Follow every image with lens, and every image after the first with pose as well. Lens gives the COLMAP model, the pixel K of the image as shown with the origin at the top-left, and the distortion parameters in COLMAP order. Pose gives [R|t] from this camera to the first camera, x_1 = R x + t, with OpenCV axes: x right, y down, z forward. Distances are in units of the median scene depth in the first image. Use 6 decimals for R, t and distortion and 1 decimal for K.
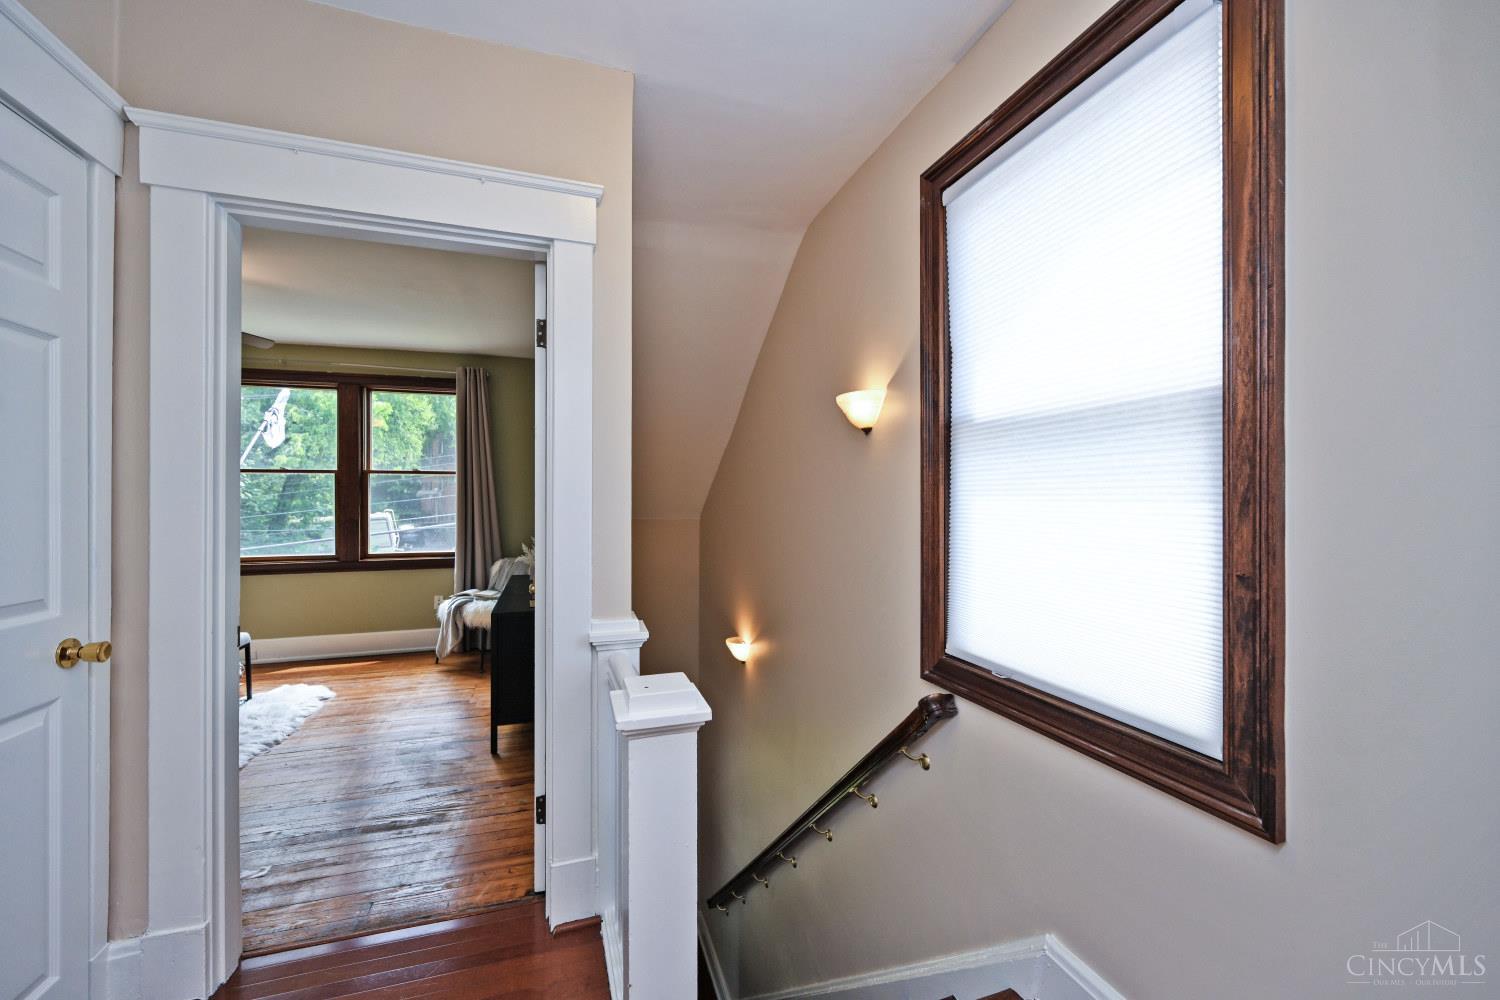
lens RADIAL K [[597.3, 0, 745.7], [0, 597.3, 503.8], [0, 0, 1]] dist [-0.000275, -0.000198]
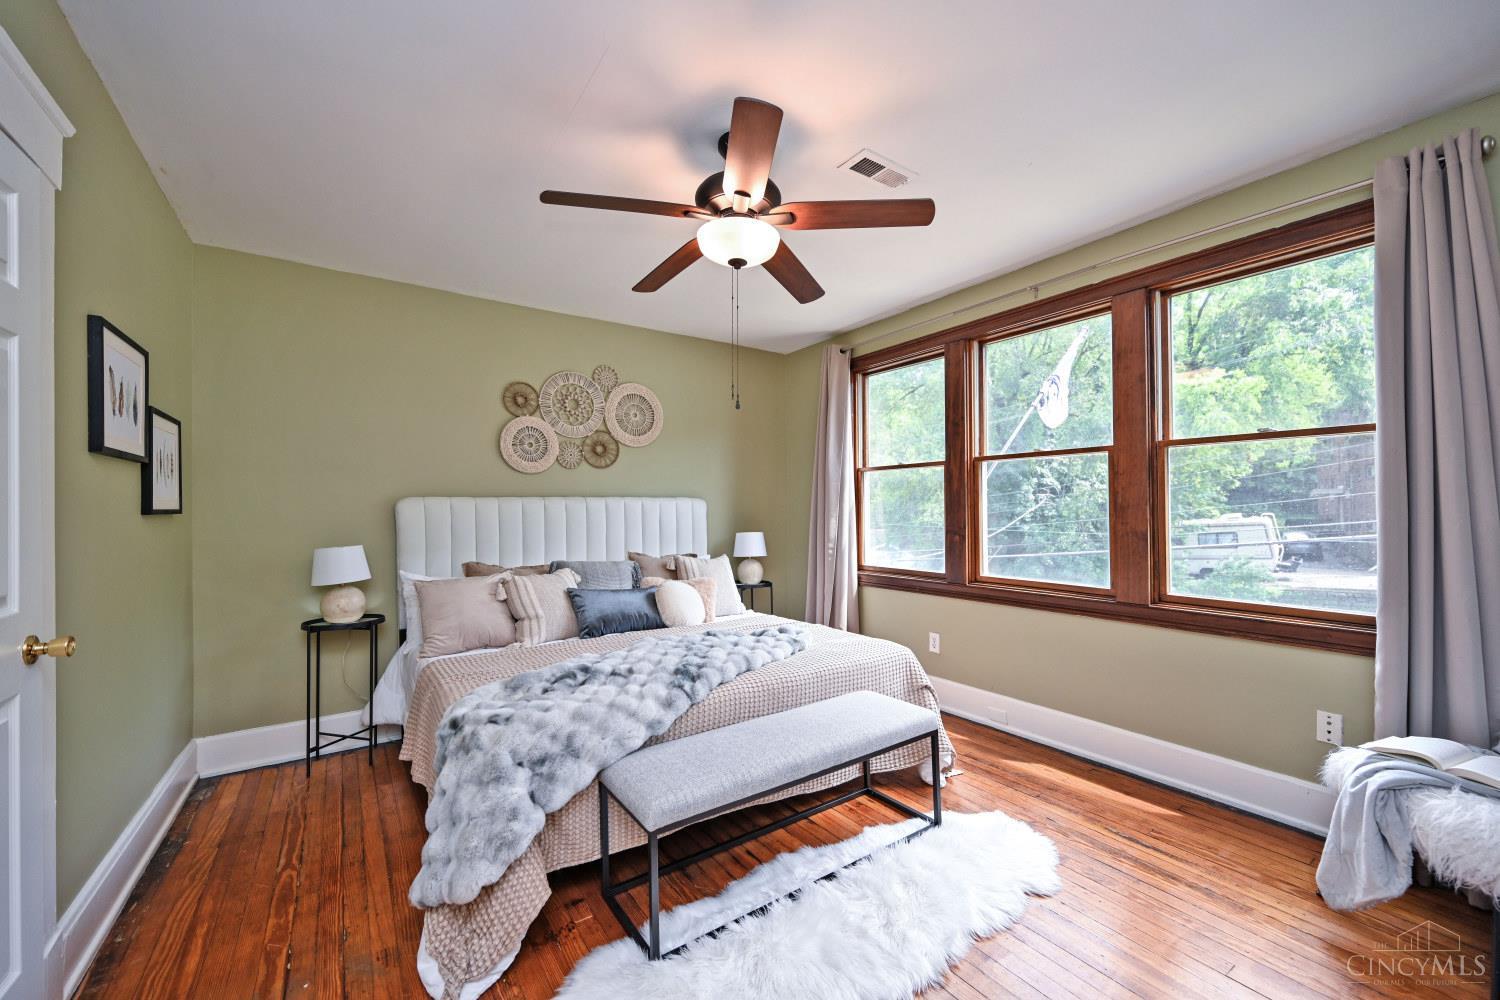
lens RADIAL K [[597.3, 0, 745.7], [0, 597.3, 503.8], [0, 0, 1]] dist [-0.000275, -0.000198]
pose [[0.302029, -0.009143, -0.953255, -0.230133], [0.002513, 0.999958, -0.008795, 0.005236], [0.953295, 0.000261, 0.302039, 0.471455]]
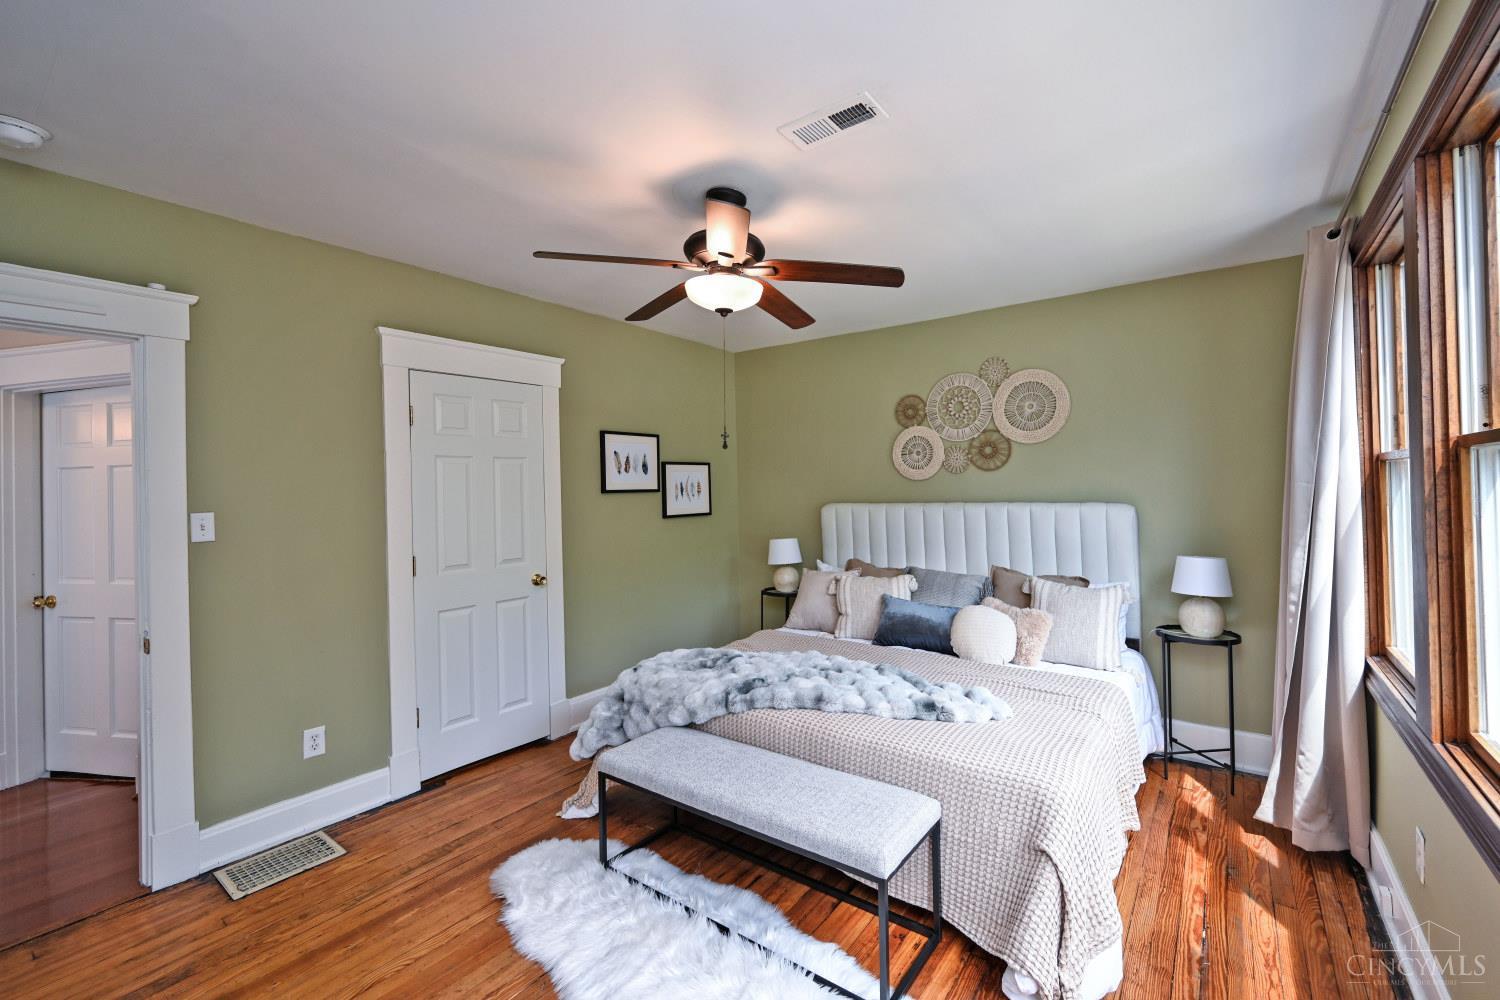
lens RADIAL K [[614.7, 0, 763.8], [0, 614.7, 480.1], [0, 0, 1]] dist [-0.001866, -0.000195]
pose [[-0.803553, 0.006576, -0.595198, -0.370716], [0.015055, 0.999844, -0.009278, -0.034072], [0.595043, -0.016416, -0.803526, 0.951492]]
